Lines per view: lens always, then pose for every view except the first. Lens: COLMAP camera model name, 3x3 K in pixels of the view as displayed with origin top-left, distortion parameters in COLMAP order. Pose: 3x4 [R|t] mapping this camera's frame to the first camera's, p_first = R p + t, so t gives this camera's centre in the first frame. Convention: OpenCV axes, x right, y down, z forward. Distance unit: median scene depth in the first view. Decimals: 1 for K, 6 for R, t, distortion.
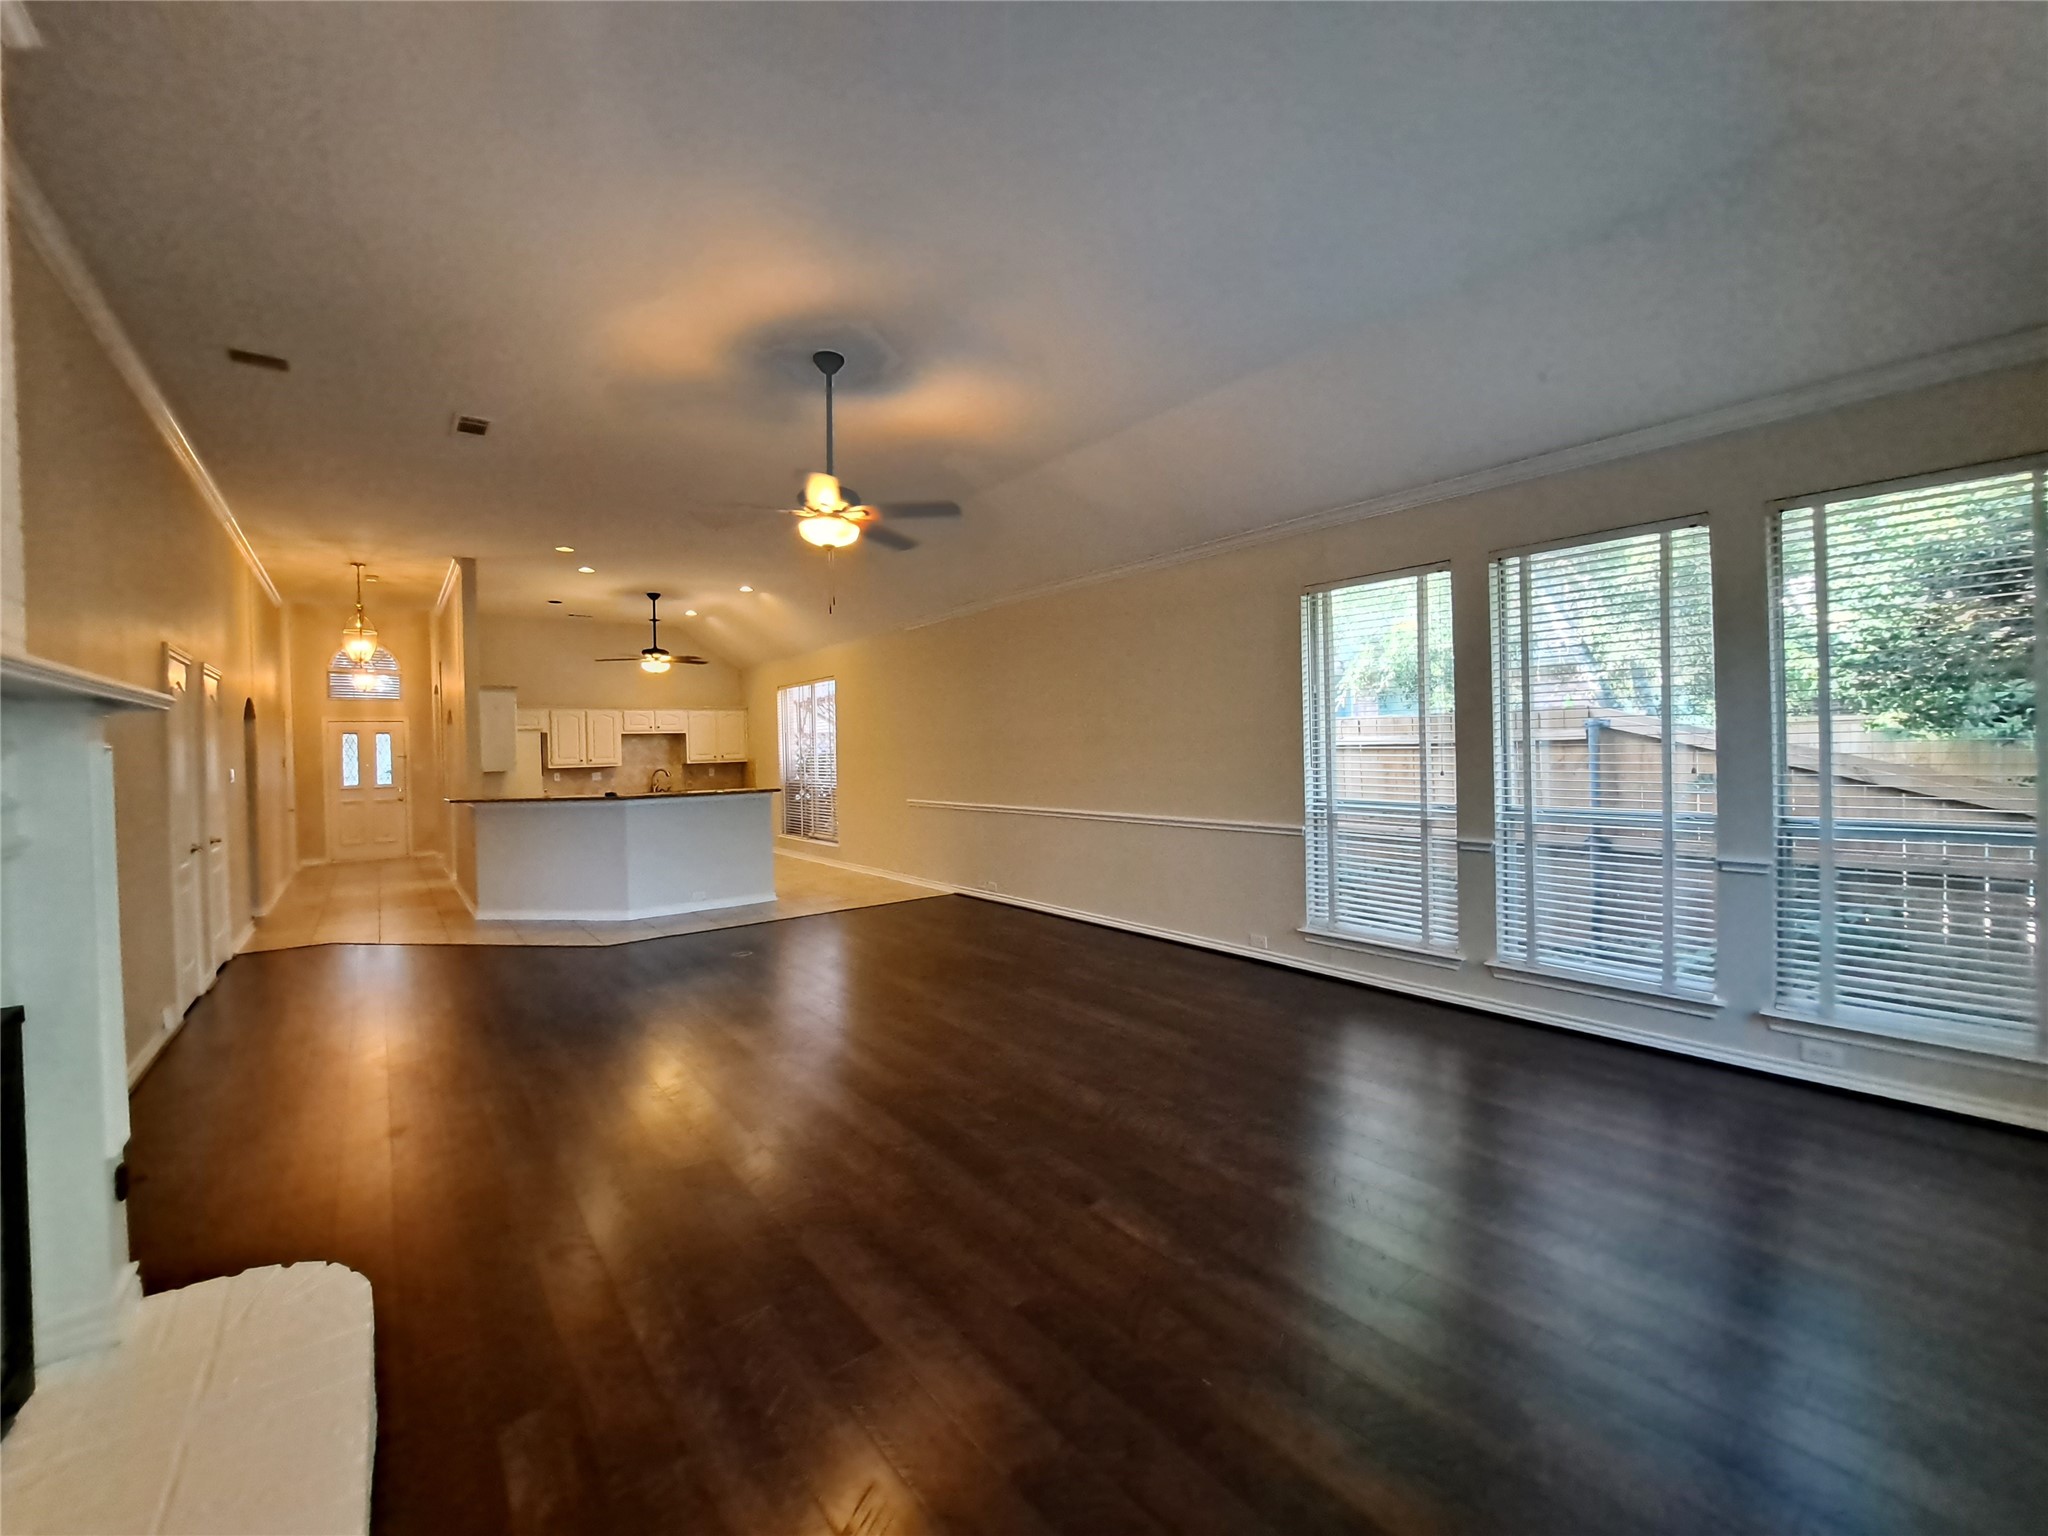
lens RADIAL K [[821.5, 0, 1008.3], [0, 821.5, 749.5], [0, 0, 1]] dist [-0.016697, -0.000421]
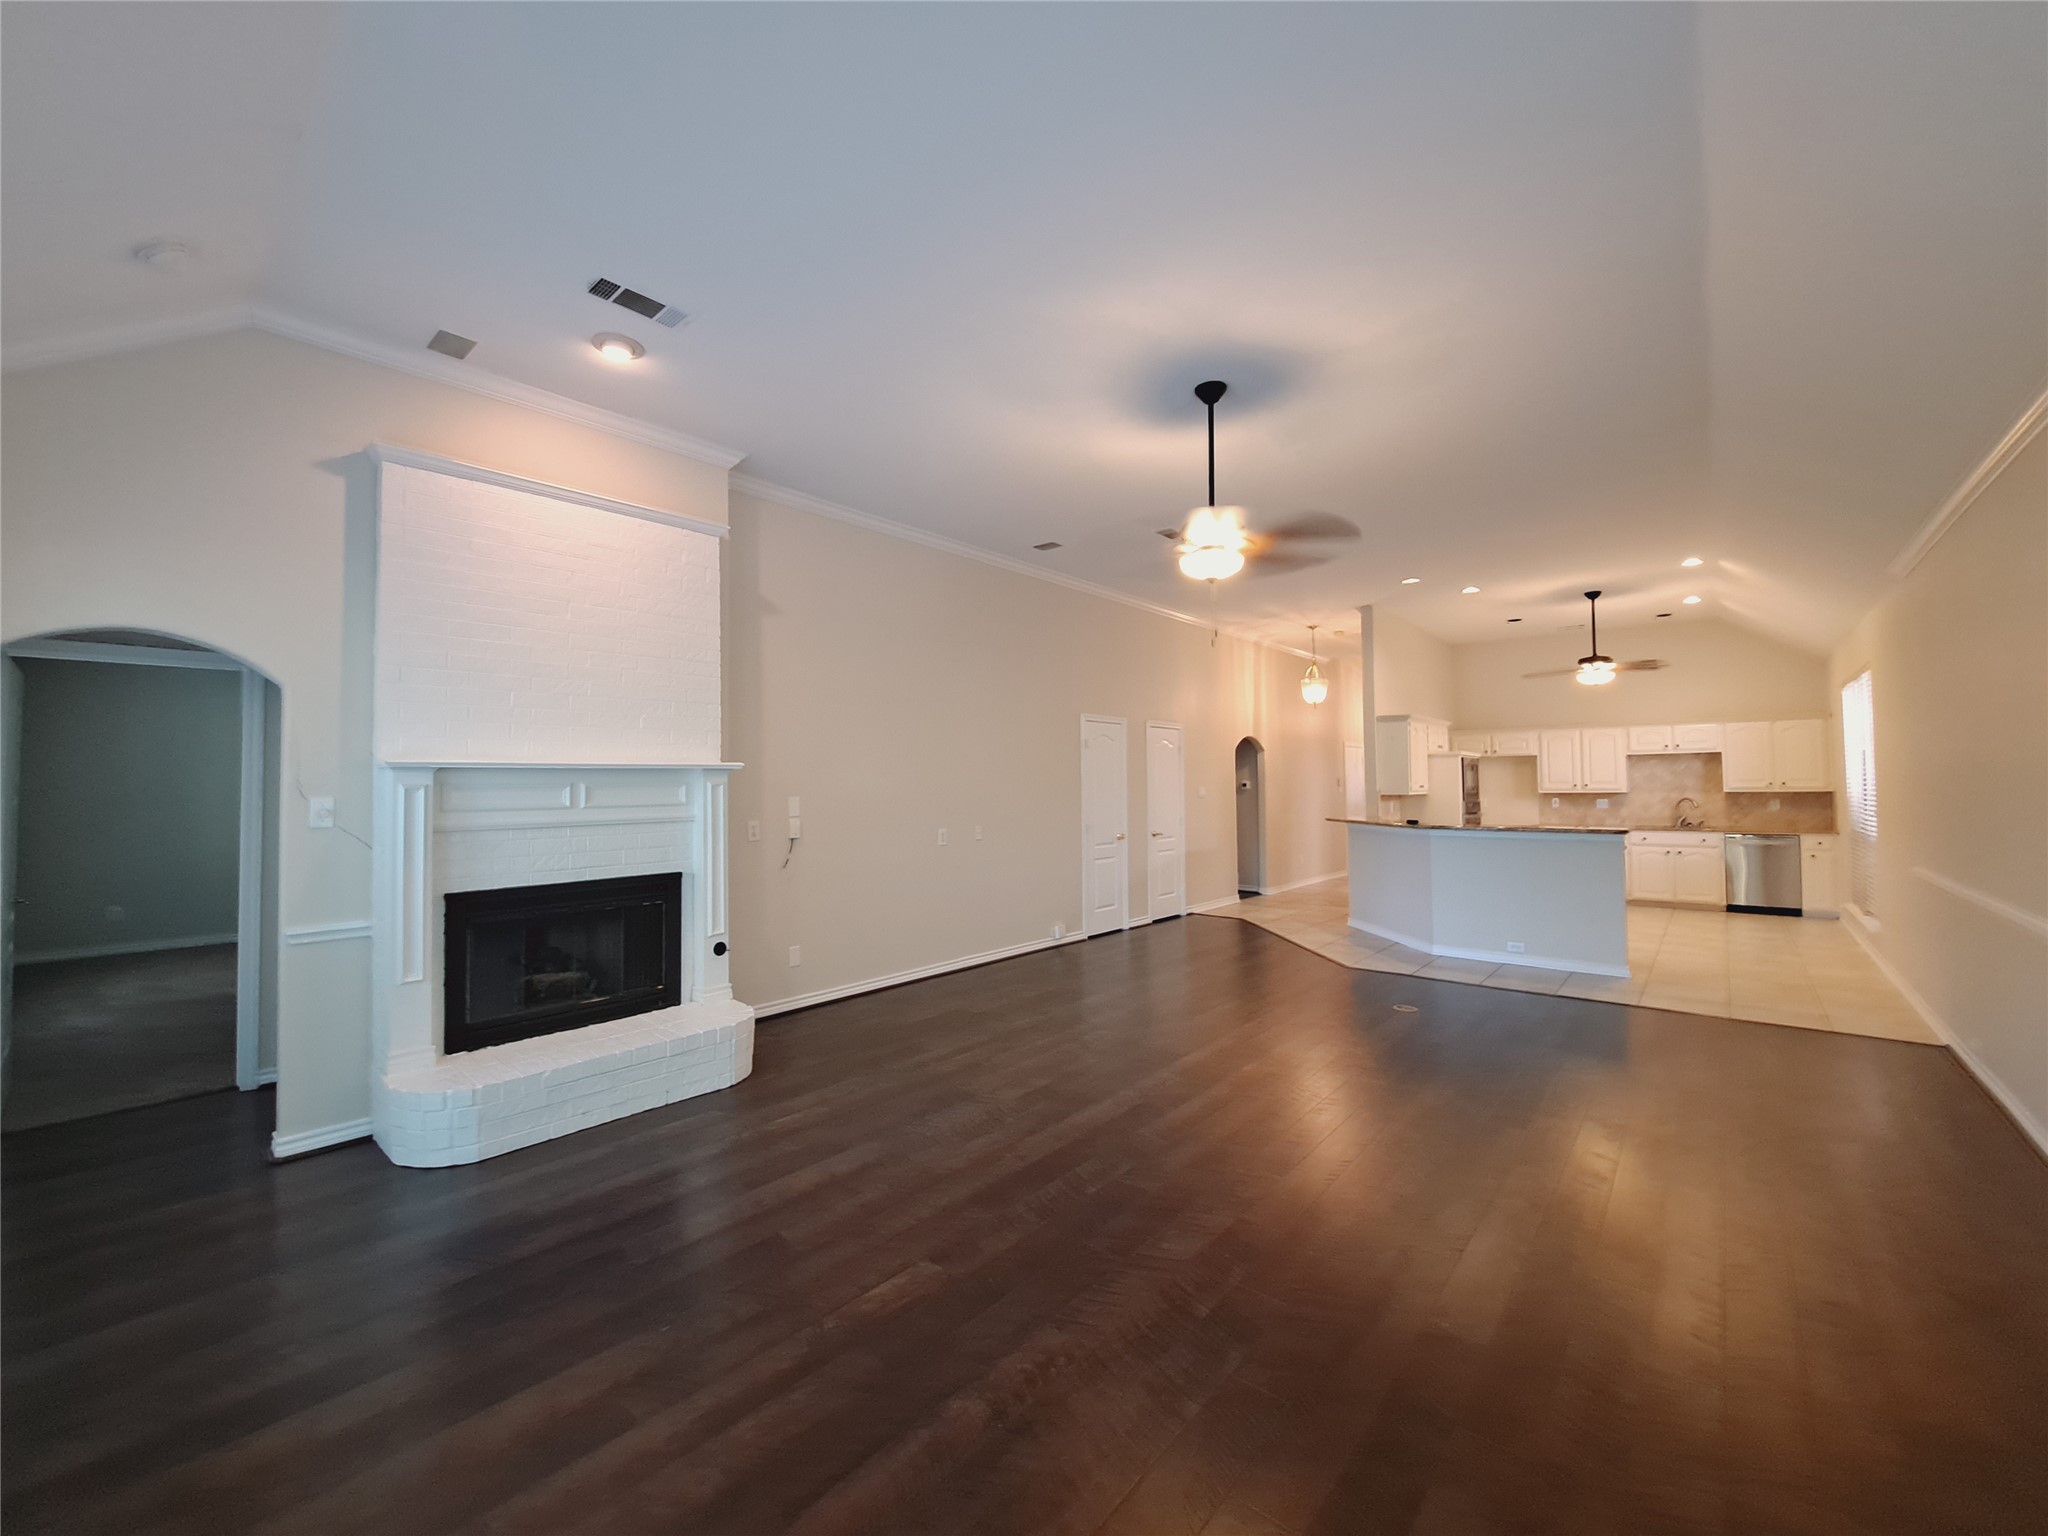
lens RADIAL K [[821.5, 0, 1006.0], [0, 821.5, 761.3], [0, 0, 1]] dist [-0.016697, -0.000421]
pose [[0.186269, -0.004511, -0.982488, 0.244208], [-0.000937, 0.999988, -0.004769, -0.008078], [0.982498, 0.001809, 0.186263, 0.205275]]
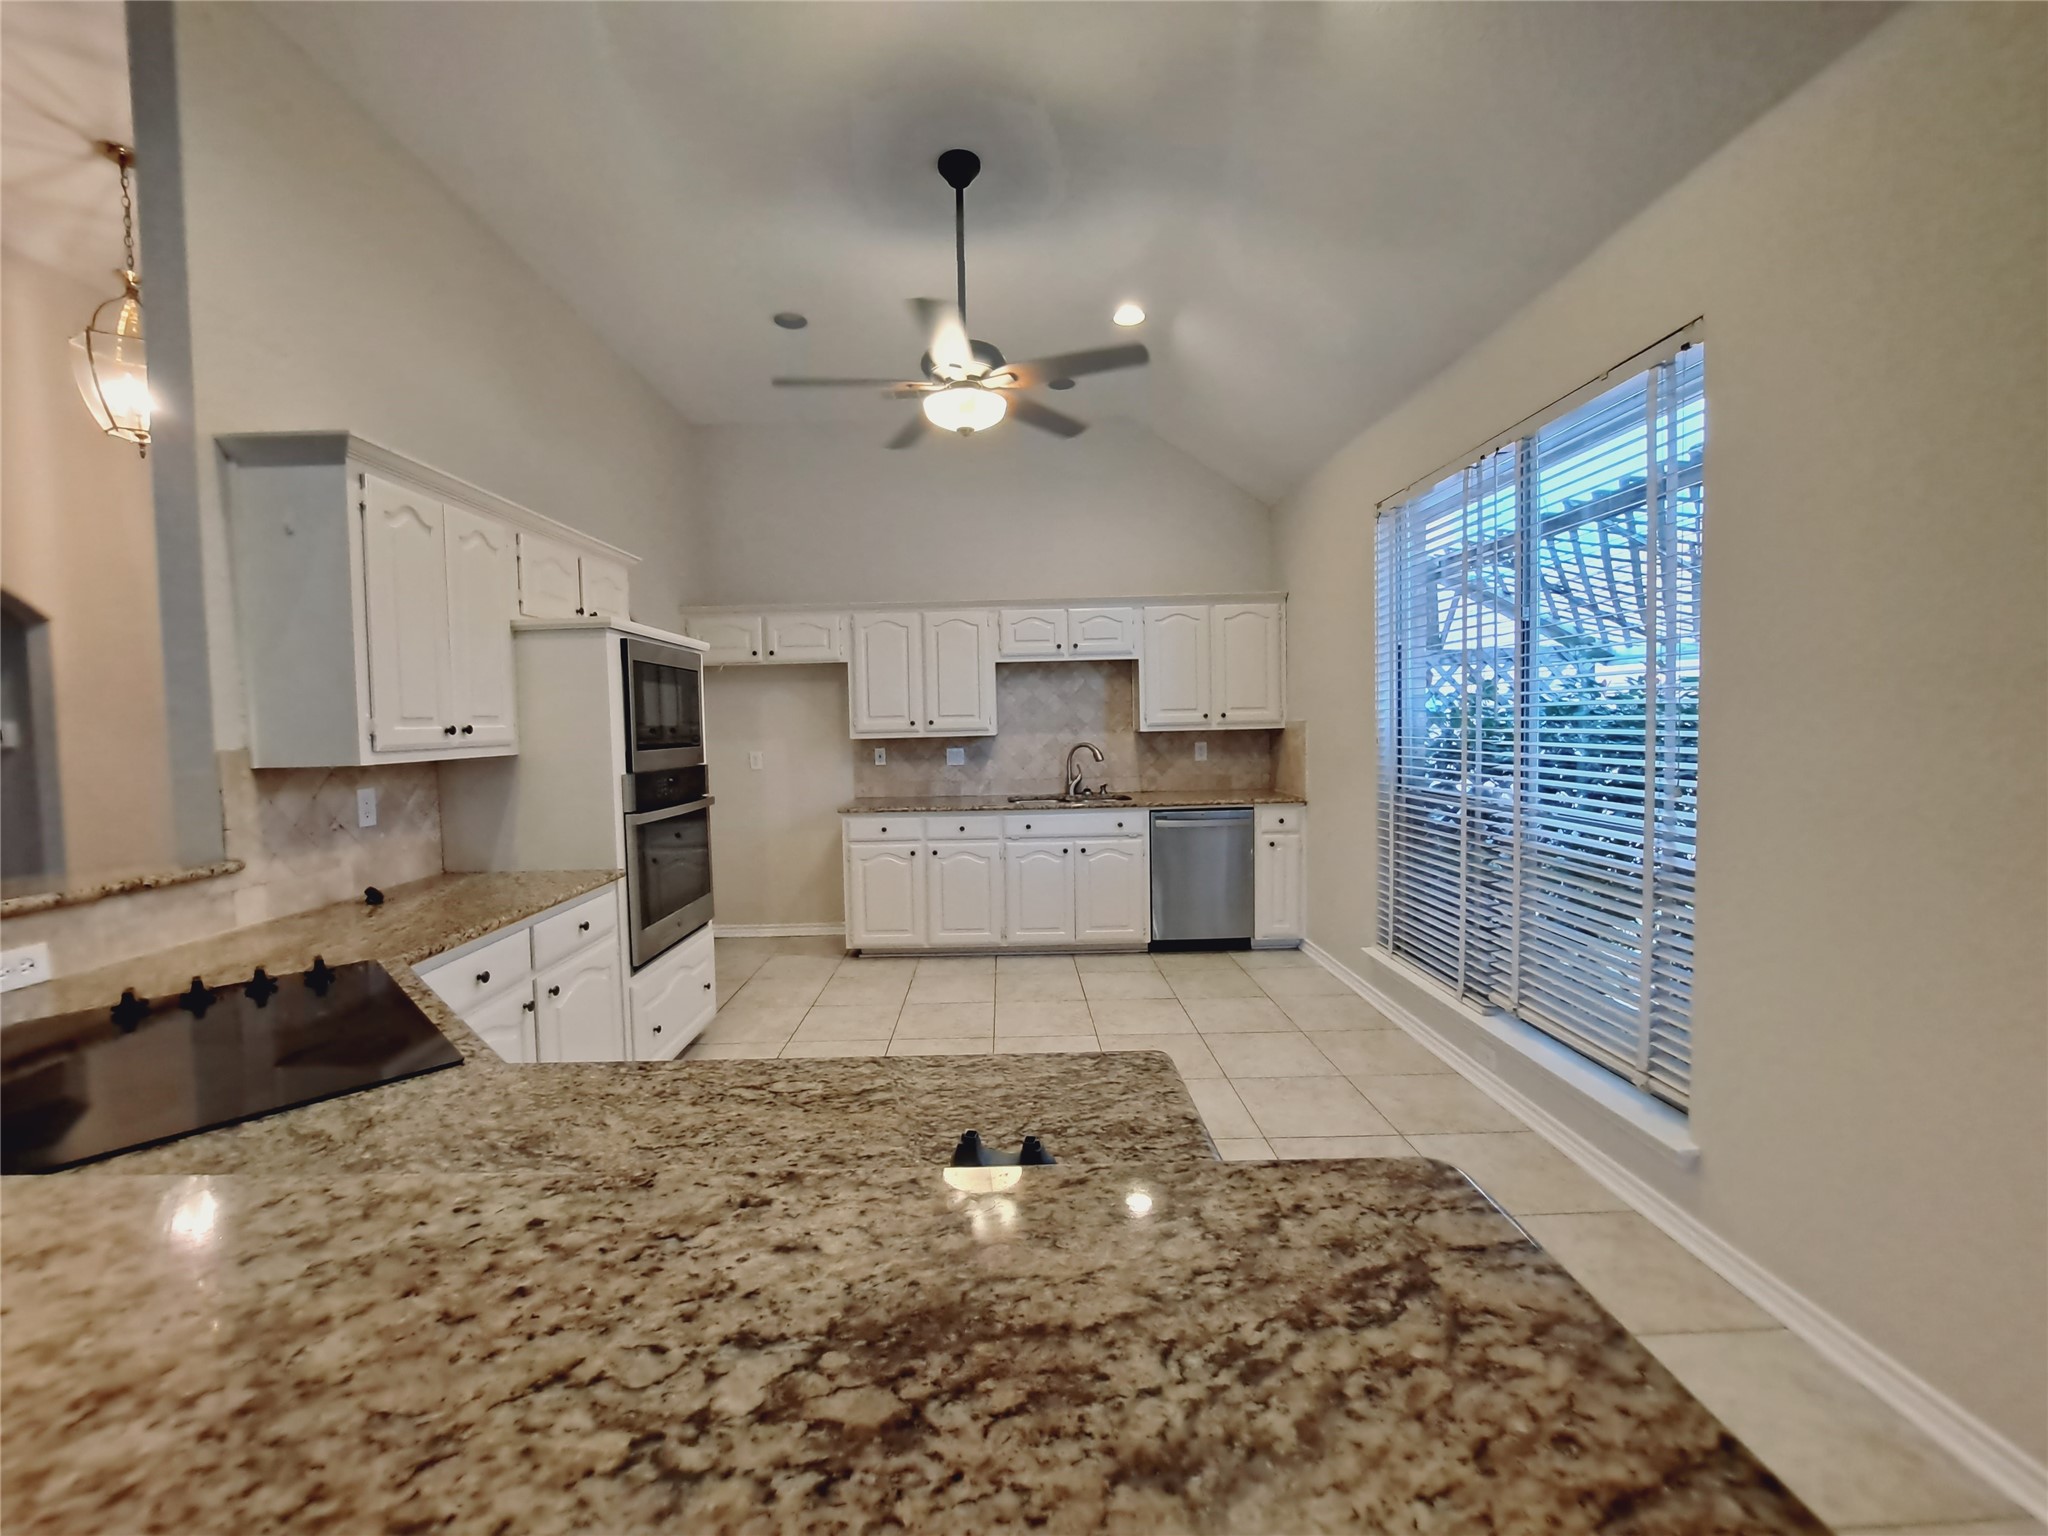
lens RADIAL K [[821.5, 0, 1003.8], [0, 821.5, 764.4], [0, 0, 1]] dist [-0.016697, -0.000421]
pose [[0.789611, 0.041971, -0.612171, -0.198090], [-0.001052, 0.997749, 0.067048, 0.005957], [0.613607, -0.052298, 0.787878, 0.655809]]
